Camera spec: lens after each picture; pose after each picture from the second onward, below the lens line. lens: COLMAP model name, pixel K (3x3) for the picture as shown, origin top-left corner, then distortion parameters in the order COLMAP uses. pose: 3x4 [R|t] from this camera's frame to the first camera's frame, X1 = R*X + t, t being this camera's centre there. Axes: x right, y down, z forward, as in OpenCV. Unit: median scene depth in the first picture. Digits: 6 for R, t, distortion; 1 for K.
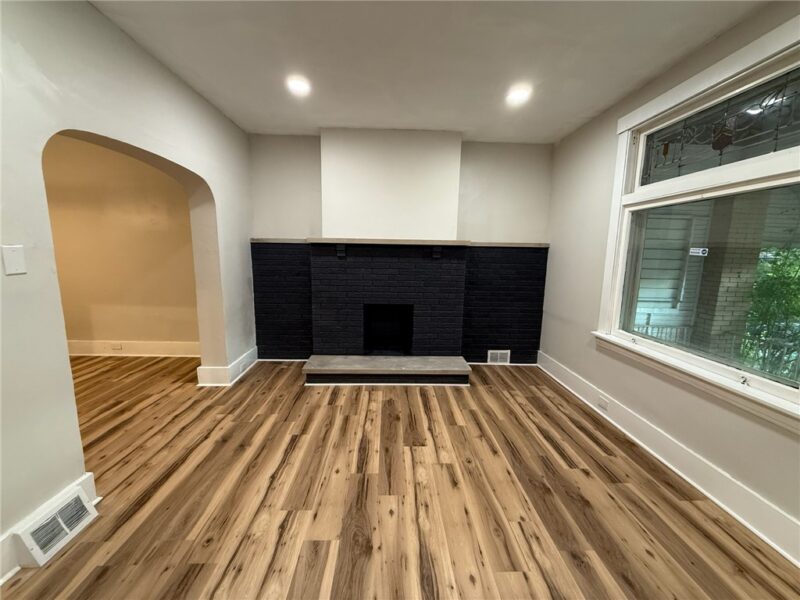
lens RADIAL K [[319.5, 0, 398.6], [0, 319.5, 299.5], [0, 0, 1]] dist [0.001972, -0.000059]
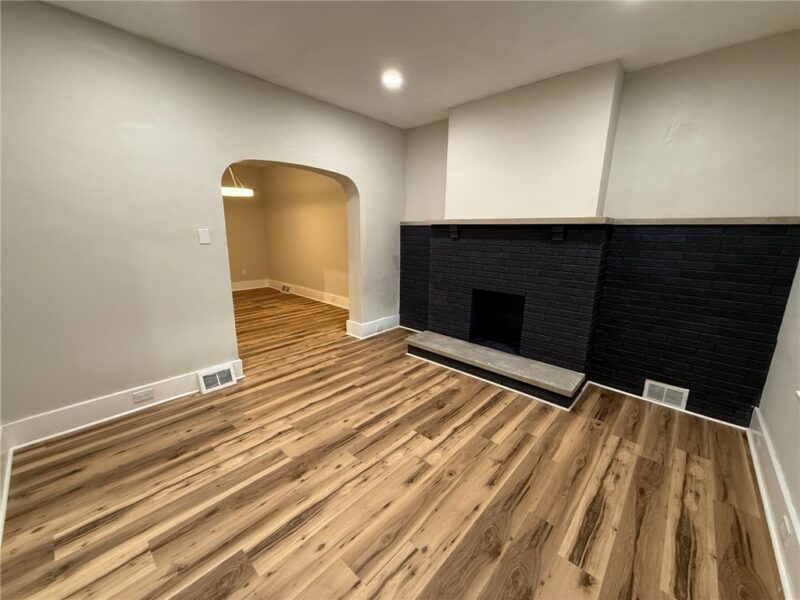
lens RADIAL K [[319.5, 0, 398.6], [0, 319.5, 299.5], [0, 0, 1]] dist [0.001972, -0.000059]
pose [[0.714186, 0.140000, -0.685812, 0.514690], [-0.105000, 0.990135, 0.092780, -0.025085], [0.692035, 0.005747, 0.721841, 0.211129]]
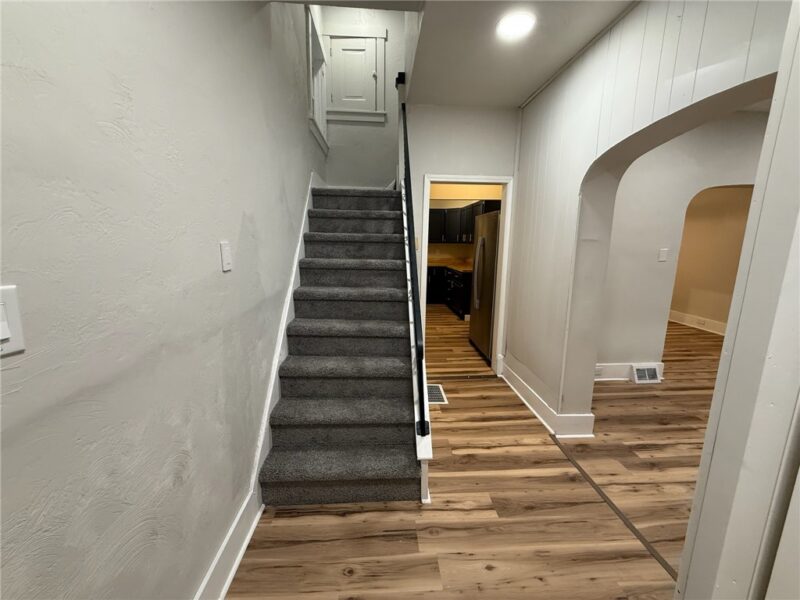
lens RADIAL K [[319.5, 0, 398.6], [0, 319.5, 299.5], [0, 0, 1]] dist [0.001972, -0.000059]
pose [[0.039359, 0.160222, -0.986296, 0.547808], [-0.154603, 0.976151, 0.152404, 0.068477], [0.987192, 0.146485, 0.063191, -0.507083]]
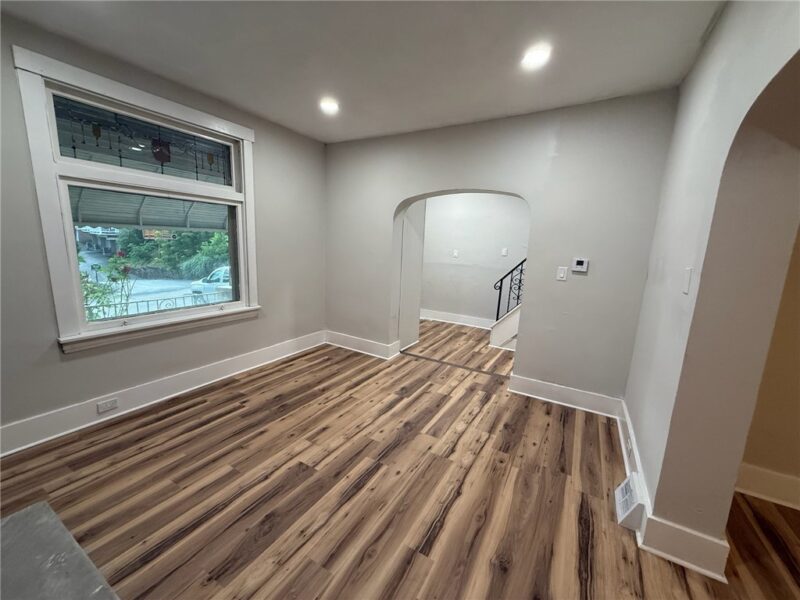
lens RADIAL K [[319.5, 0, 398.6], [0, 319.5, 299.5], [0, 0, 1]] dist [0.001972, -0.000059]
pose [[-0.844270, -0.144066, 0.516191, -0.471574], [0.024038, 0.952040, 0.305027, -0.214567], [-0.535378, 0.269933, -0.800316, 1.234195]]
